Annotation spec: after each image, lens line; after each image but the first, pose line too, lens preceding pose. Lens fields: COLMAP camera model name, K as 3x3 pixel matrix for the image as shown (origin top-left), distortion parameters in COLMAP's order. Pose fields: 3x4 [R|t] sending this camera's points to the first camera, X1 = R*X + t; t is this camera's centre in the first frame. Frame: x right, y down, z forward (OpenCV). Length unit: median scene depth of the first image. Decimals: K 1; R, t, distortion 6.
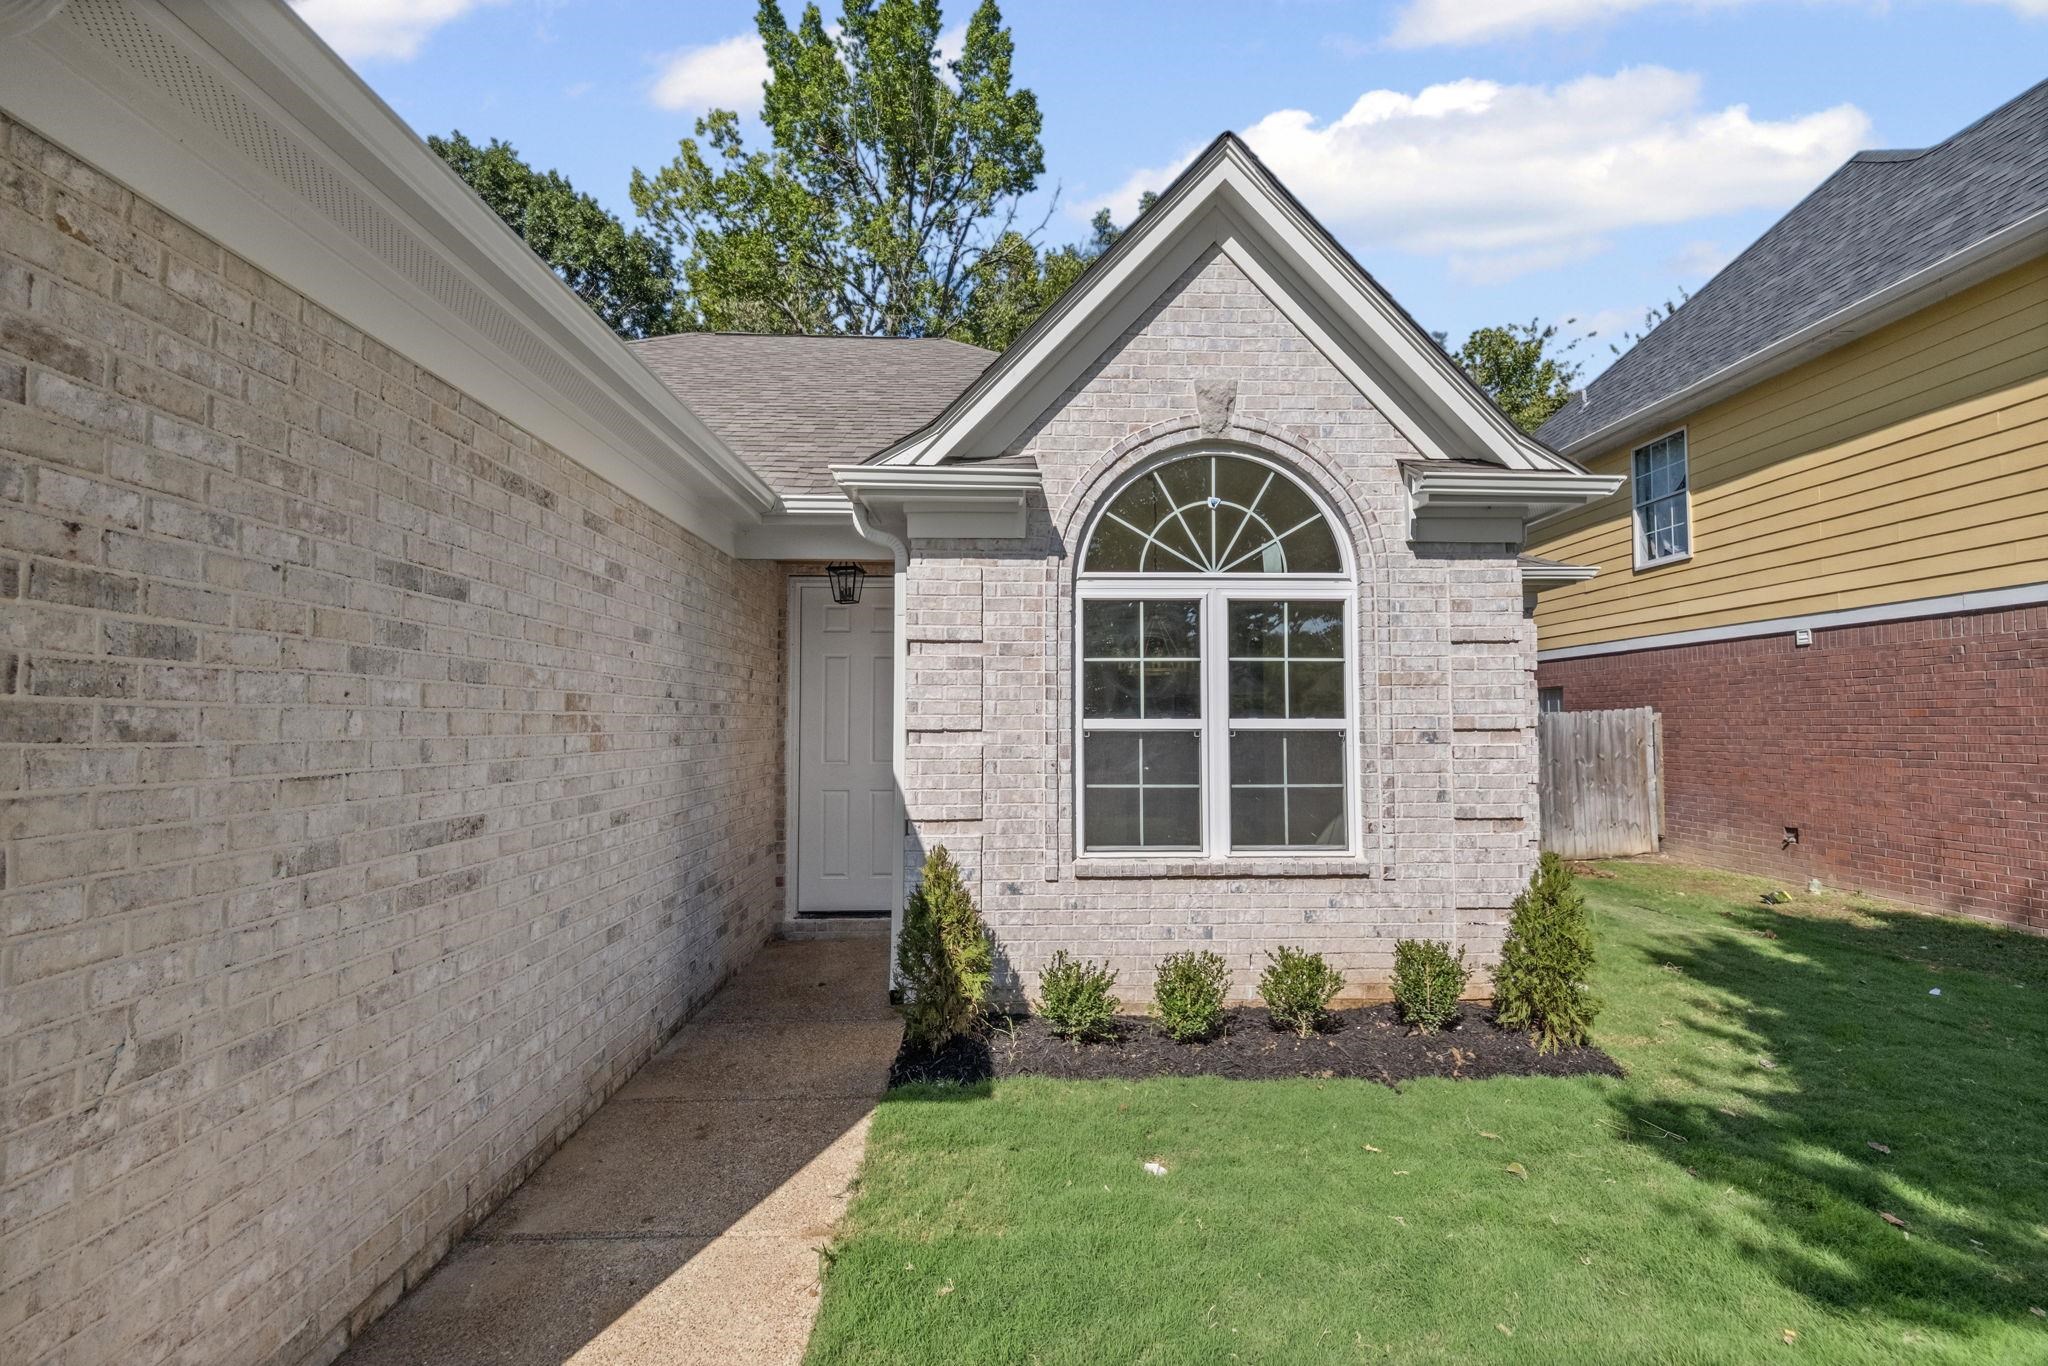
lens RADIAL K [[887.9, 0, 1022.3], [0, 887.9, 680.8], [0, 0, 1]] dist [-0.003689, -0.000865]
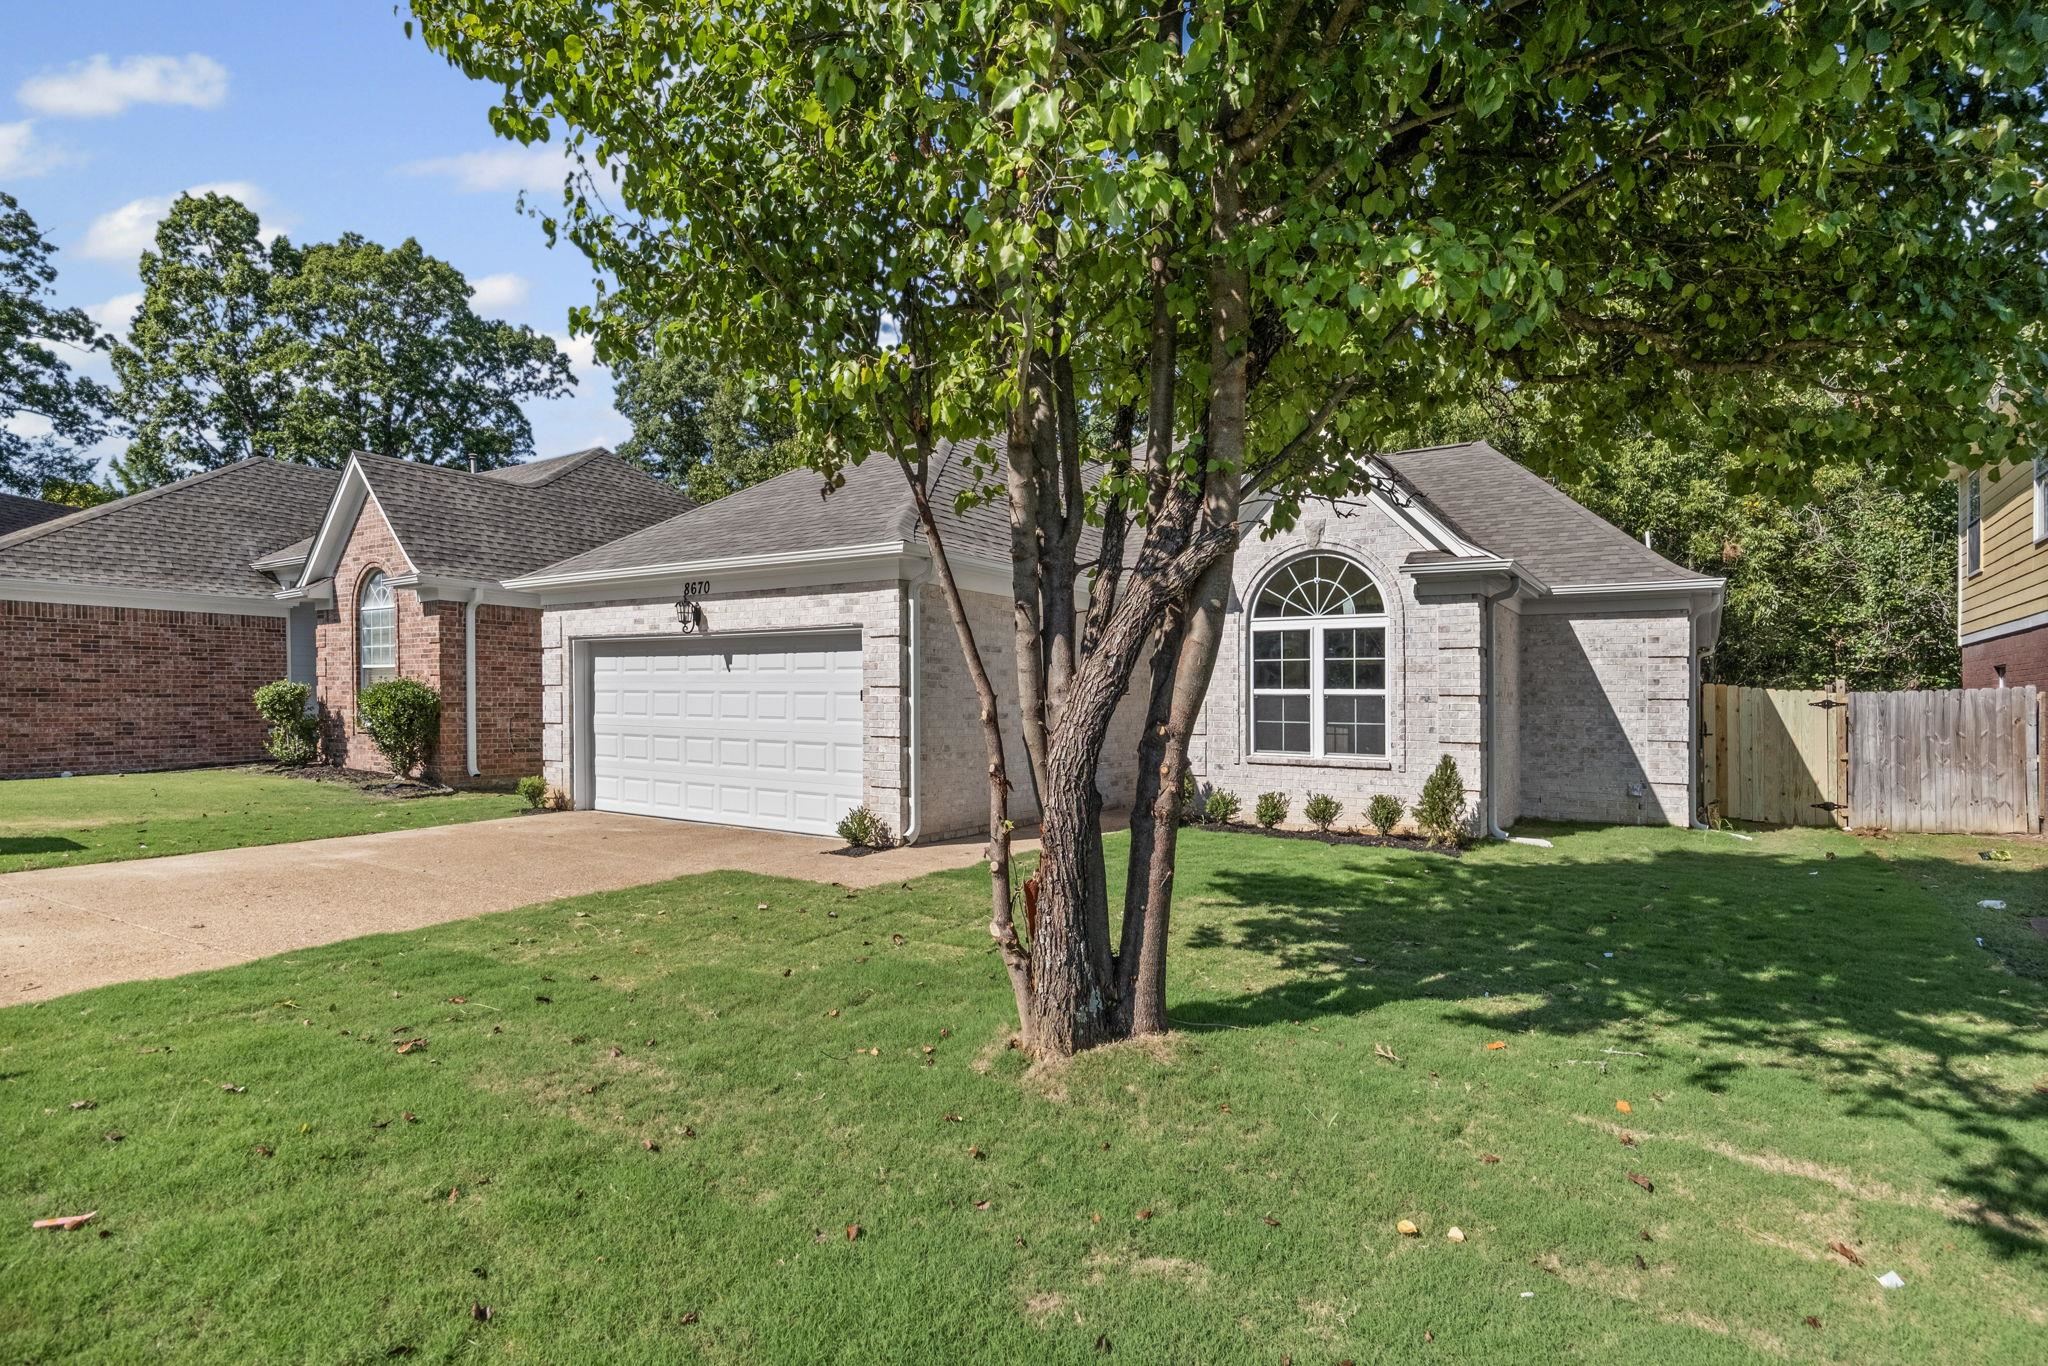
lens RADIAL K [[998.7, 0, 1033.3], [0, 998.7, 699.3], [0, 0, 1]] dist [-0.001075, 0.000053]
pose [[0.825122, 0.008325, -0.564893, 0.957694], [0.013977, 0.999285, 0.035143, -0.021932], [0.564781, -0.036893, 0.824416, -1.214046]]
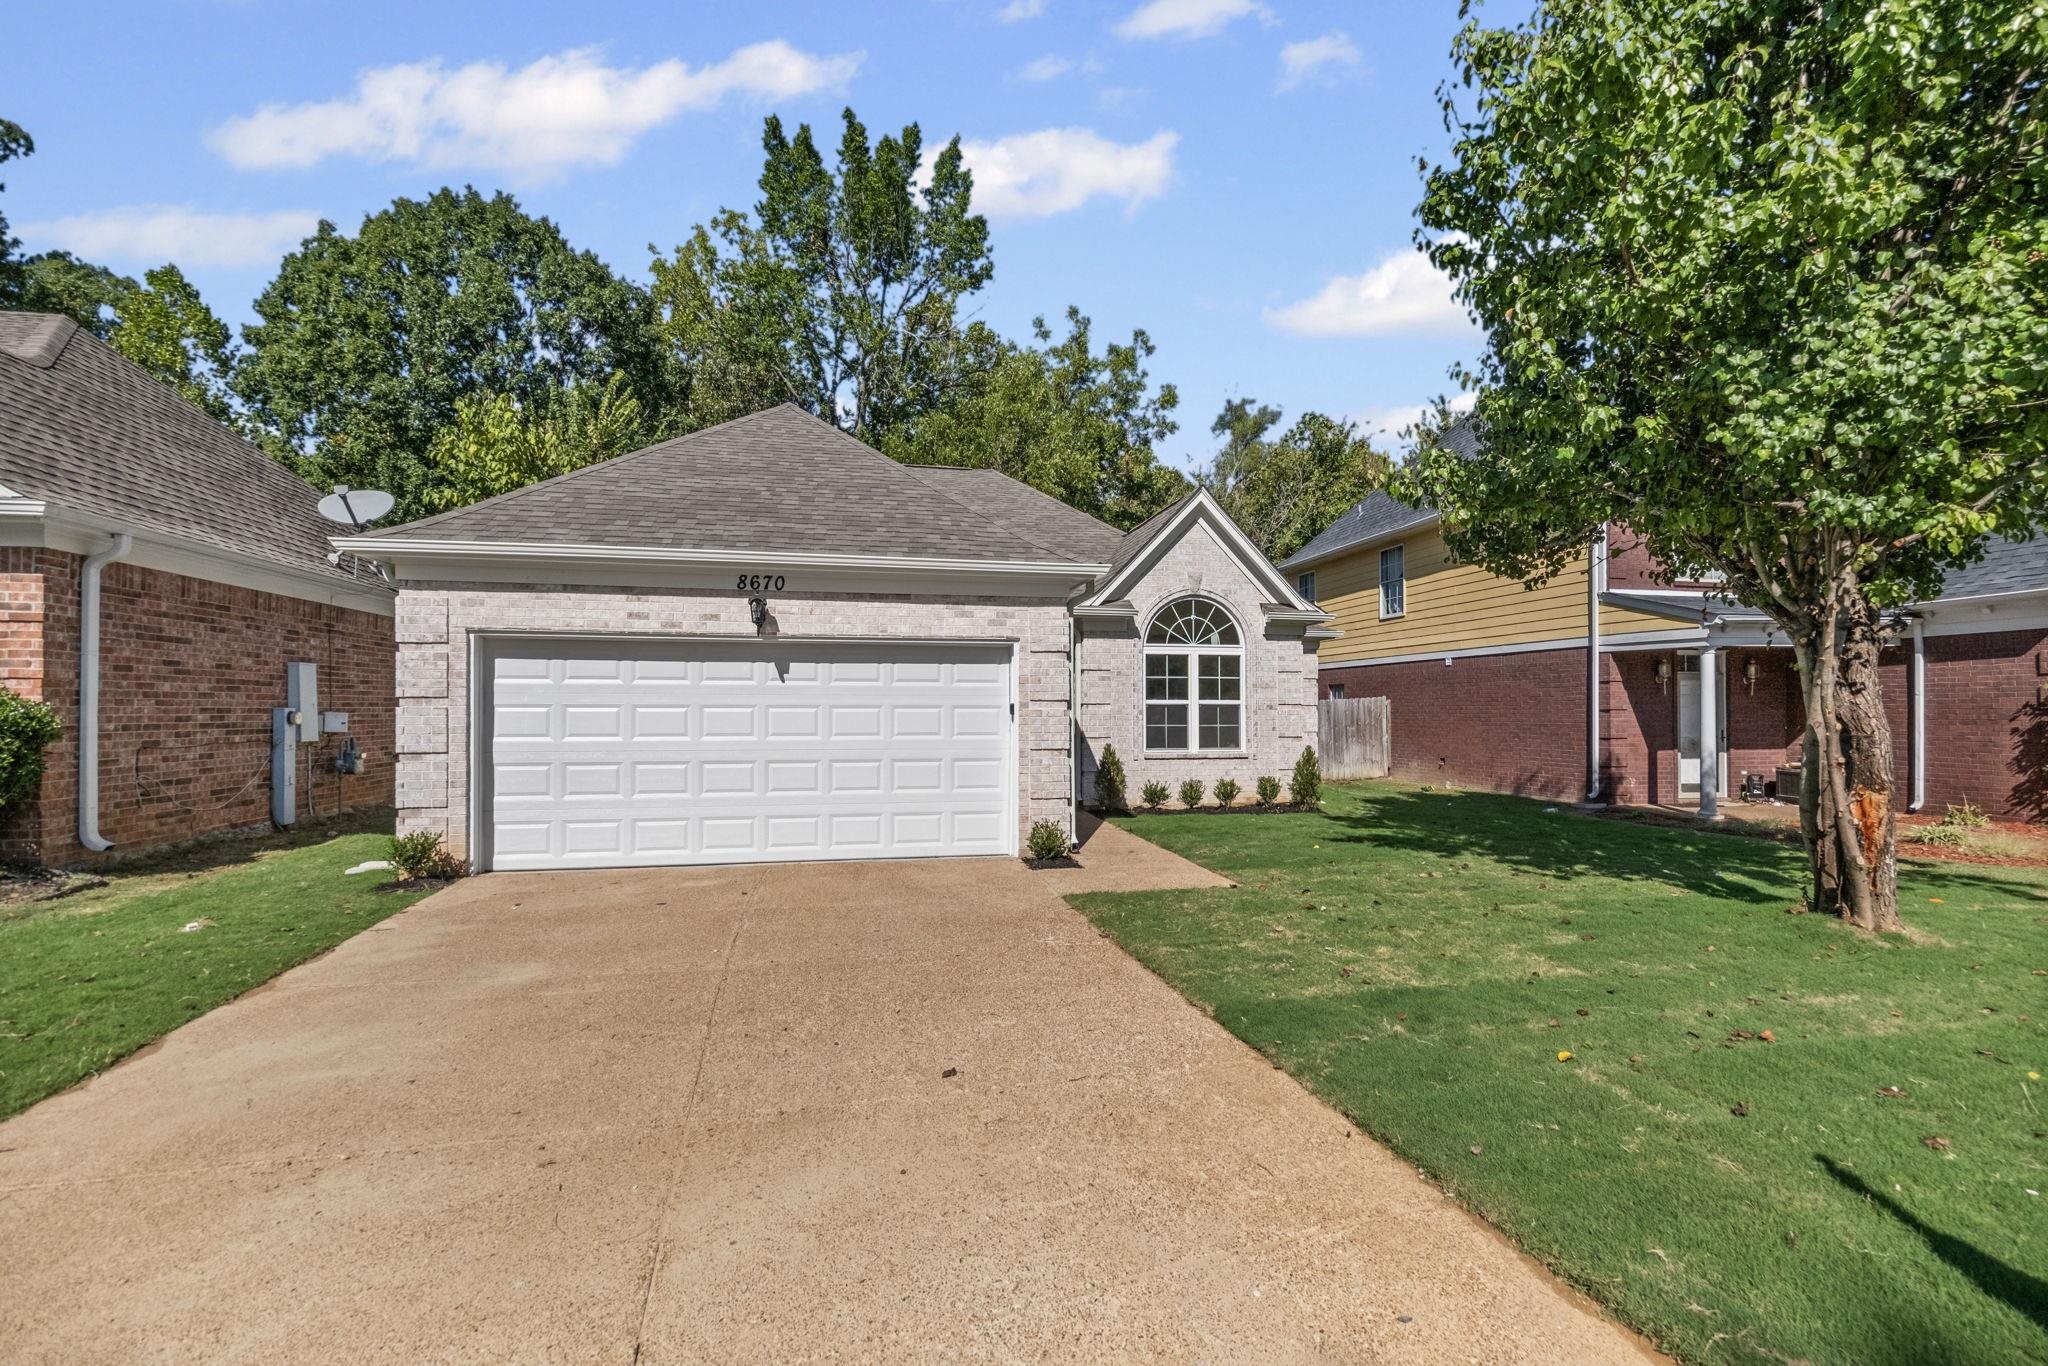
lens RADIAL K [[887.9, 0, 1027.7], [0, 887.9, 677.8], [0, 0, 1]] dist [-0.003689, -0.000865]
pose [[0.986429, 0.007373, 0.164022, -0.698205], [-0.009153, 0.999907, 0.010099, -0.044895], [-0.163933, -0.011463, 0.986405, -1.513229]]
